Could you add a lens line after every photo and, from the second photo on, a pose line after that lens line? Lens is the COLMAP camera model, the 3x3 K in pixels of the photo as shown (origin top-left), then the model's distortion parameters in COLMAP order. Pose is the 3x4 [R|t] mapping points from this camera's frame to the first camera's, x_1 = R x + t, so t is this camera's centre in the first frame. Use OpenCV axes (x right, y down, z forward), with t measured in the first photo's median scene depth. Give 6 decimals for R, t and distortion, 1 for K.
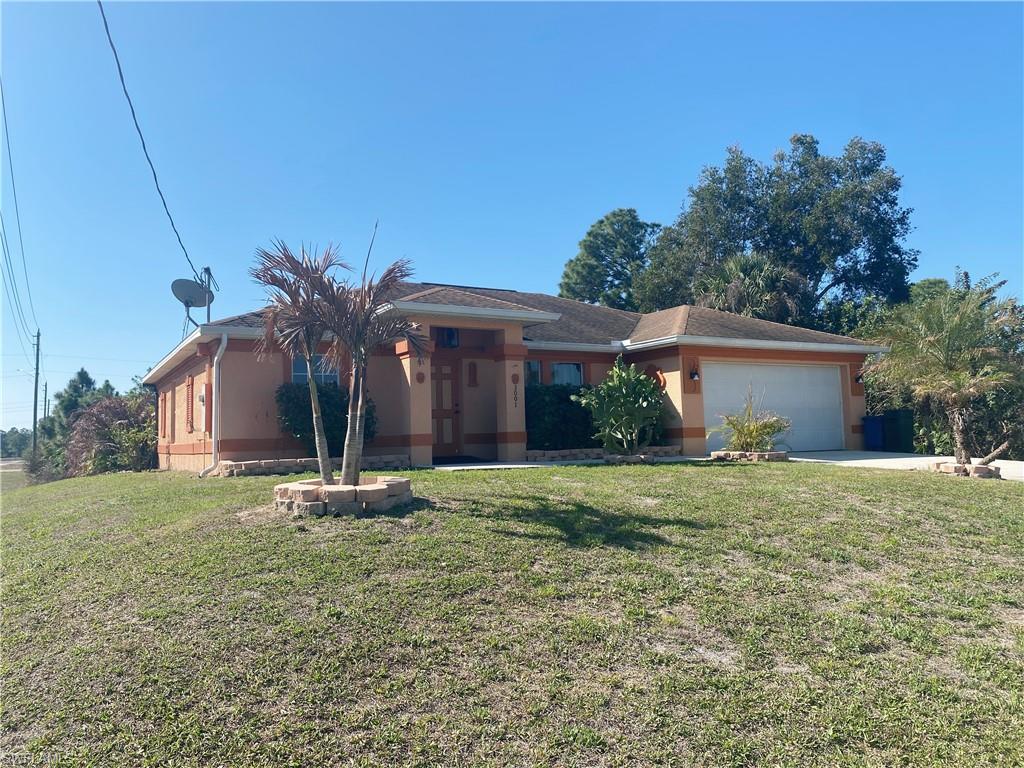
lens RADIAL K [[708.3, 0, 512.0], [0, 708.3, 384.0], [0, 0, 1]] dist [0.065441, -0.000475]
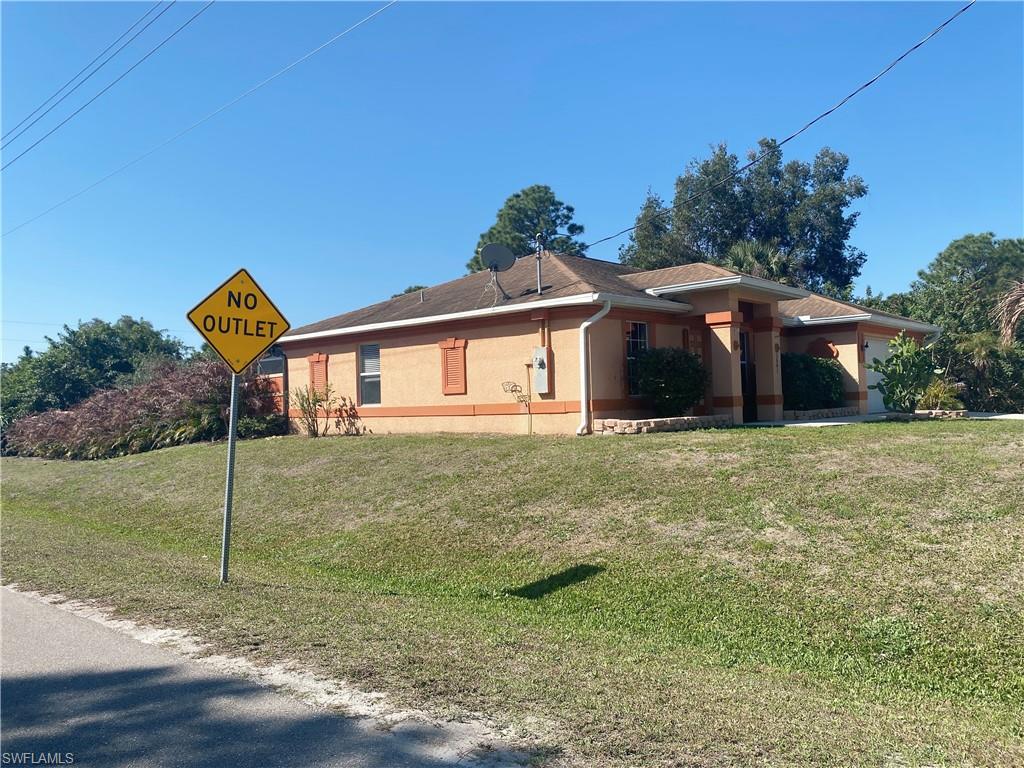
lens RADIAL K [[708.3, 0, 512.0], [0, 708.3, 384.0], [0, 0, 1]] dist [0.065441, -0.000475]
pose [[0.955204, 0.004660, 0.295912, -0.661391], [-0.017214, 0.999058, 0.039834, 0.010738], [-0.295448, -0.043143, 0.954384, 0.024075]]
